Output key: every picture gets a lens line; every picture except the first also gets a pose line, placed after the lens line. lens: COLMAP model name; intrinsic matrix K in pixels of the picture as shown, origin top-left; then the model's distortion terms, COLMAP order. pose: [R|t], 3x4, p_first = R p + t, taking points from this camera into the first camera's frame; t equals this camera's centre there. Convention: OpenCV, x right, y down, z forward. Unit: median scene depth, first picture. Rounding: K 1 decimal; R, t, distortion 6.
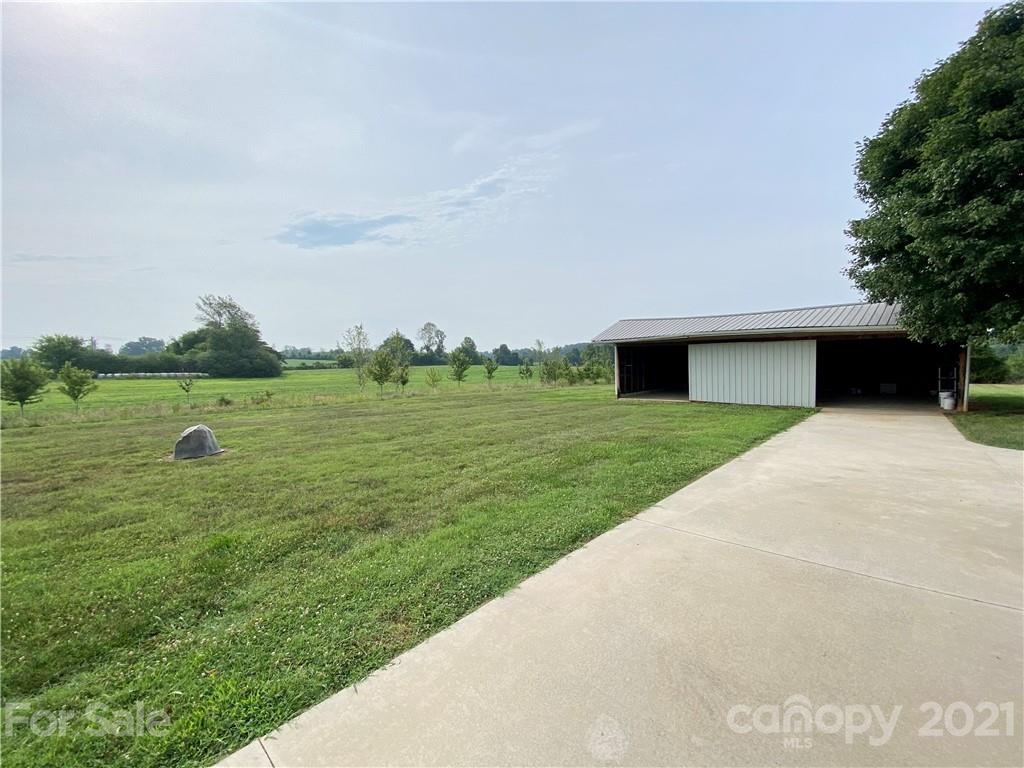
lens RADIAL K [[422.4, 0, 512.8], [0, 422.4, 381.3], [0, 0, 1]] dist [0.000400, -0.011034]
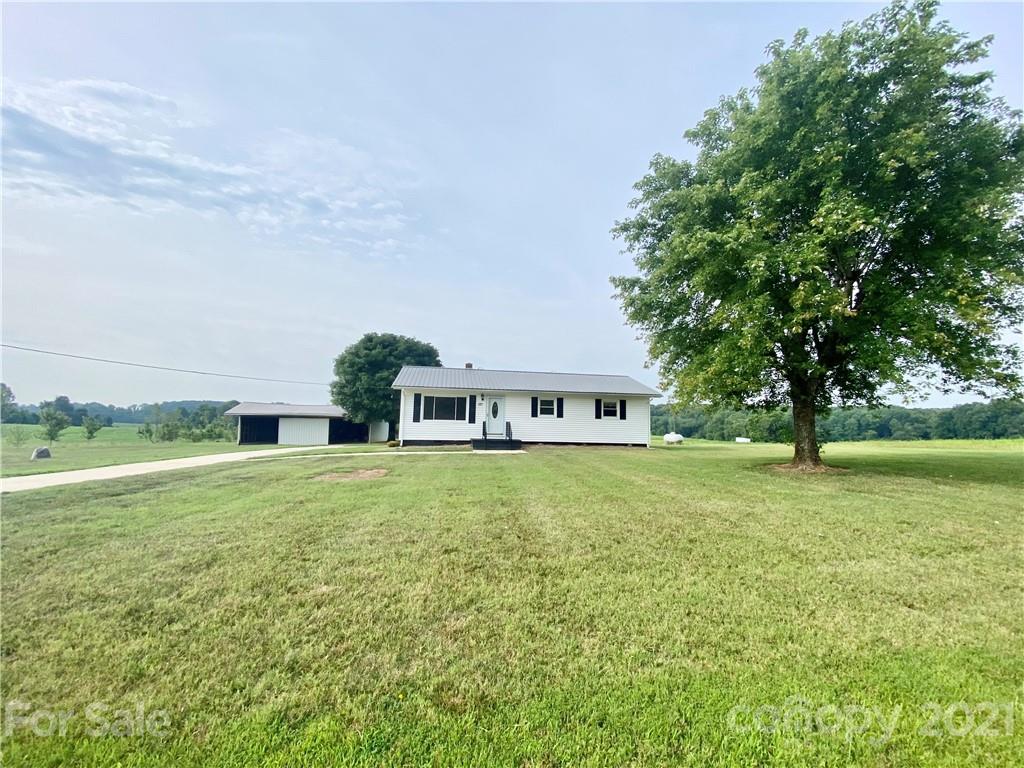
lens RADIAL K [[422.4, 0, 512.8], [0, 422.4, 381.3], [0, 0, 1]] dist [0.000400, -0.011034]
pose [[0.675156, 0.088753, 0.732316, -0.125432], [0.018911, 0.990327, -0.137457, 0.015386], [-0.737432, 0.106654, 0.666947, -0.447452]]
